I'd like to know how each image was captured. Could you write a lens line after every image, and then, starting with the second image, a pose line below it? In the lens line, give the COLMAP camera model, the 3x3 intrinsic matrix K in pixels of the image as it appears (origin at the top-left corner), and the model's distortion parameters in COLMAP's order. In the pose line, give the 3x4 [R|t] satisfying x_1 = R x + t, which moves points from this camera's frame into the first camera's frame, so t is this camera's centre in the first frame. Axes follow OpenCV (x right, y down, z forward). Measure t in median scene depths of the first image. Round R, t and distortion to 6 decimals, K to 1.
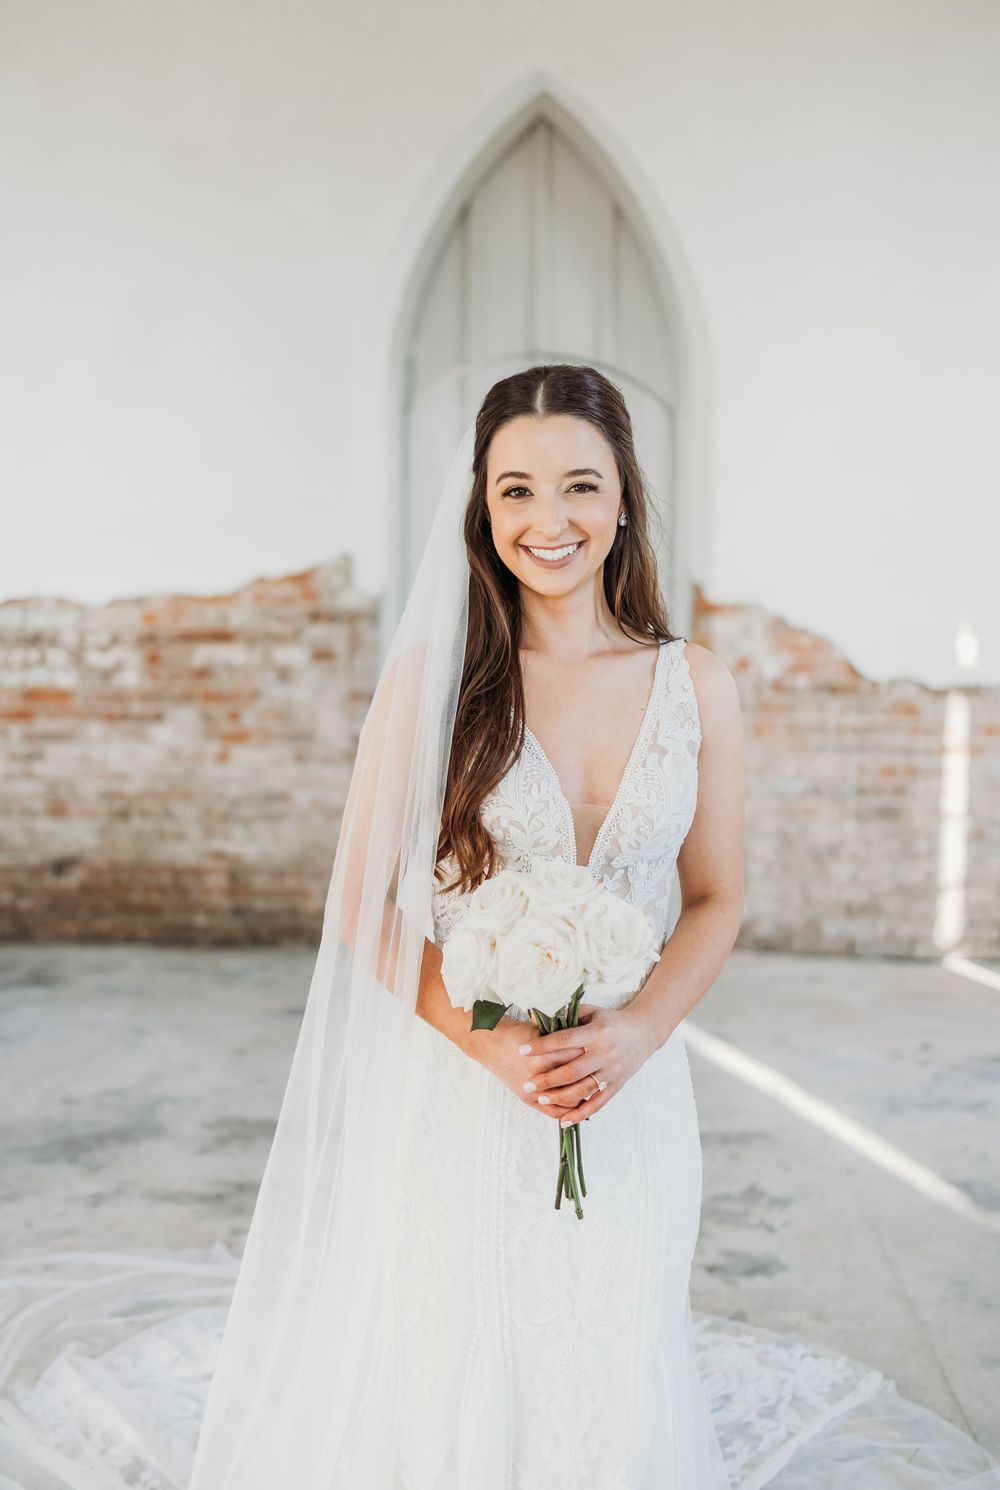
lens RADIAL K [[1527.8, 0, 495.3], [0, 1527.8, 740.9], [0, 0, 1]] dist [0.024493, -0.015788]
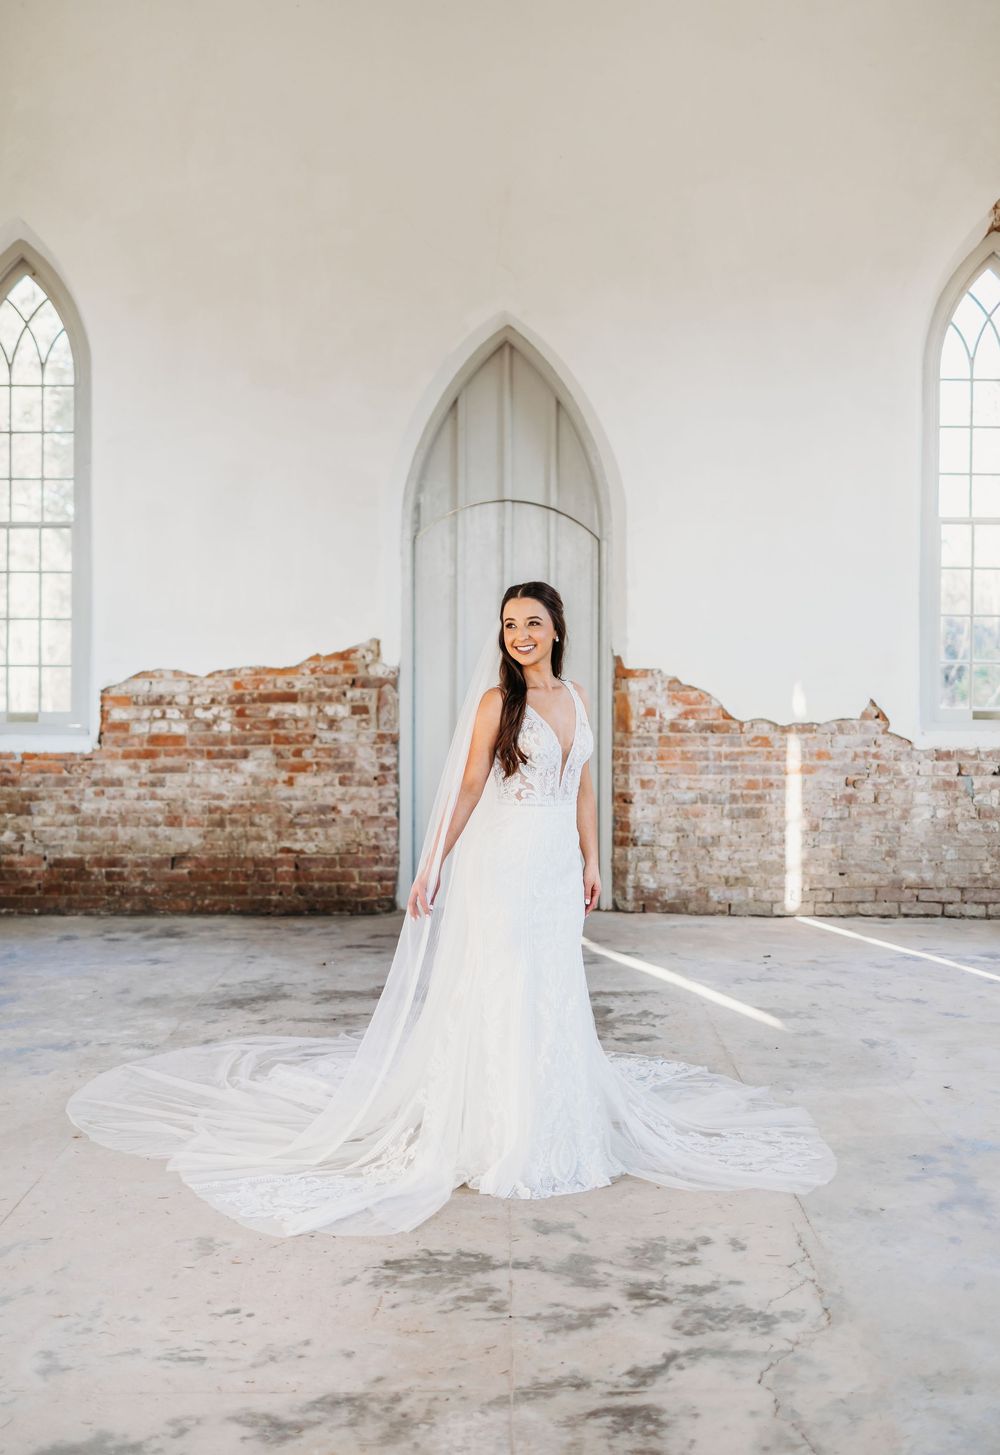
lens RADIAL K [[1656.3, 0, 497.6], [0, 1656.3, 667.4], [0, 0, 1]] dist [0.016665, 0.012601]
pose [[0.999366, -0.011504, 0.033692, -0.035137], [0.014565, 0.995647, -0.092054, 0.049846], [-0.032487, 0.092486, 0.995184, -0.560376]]
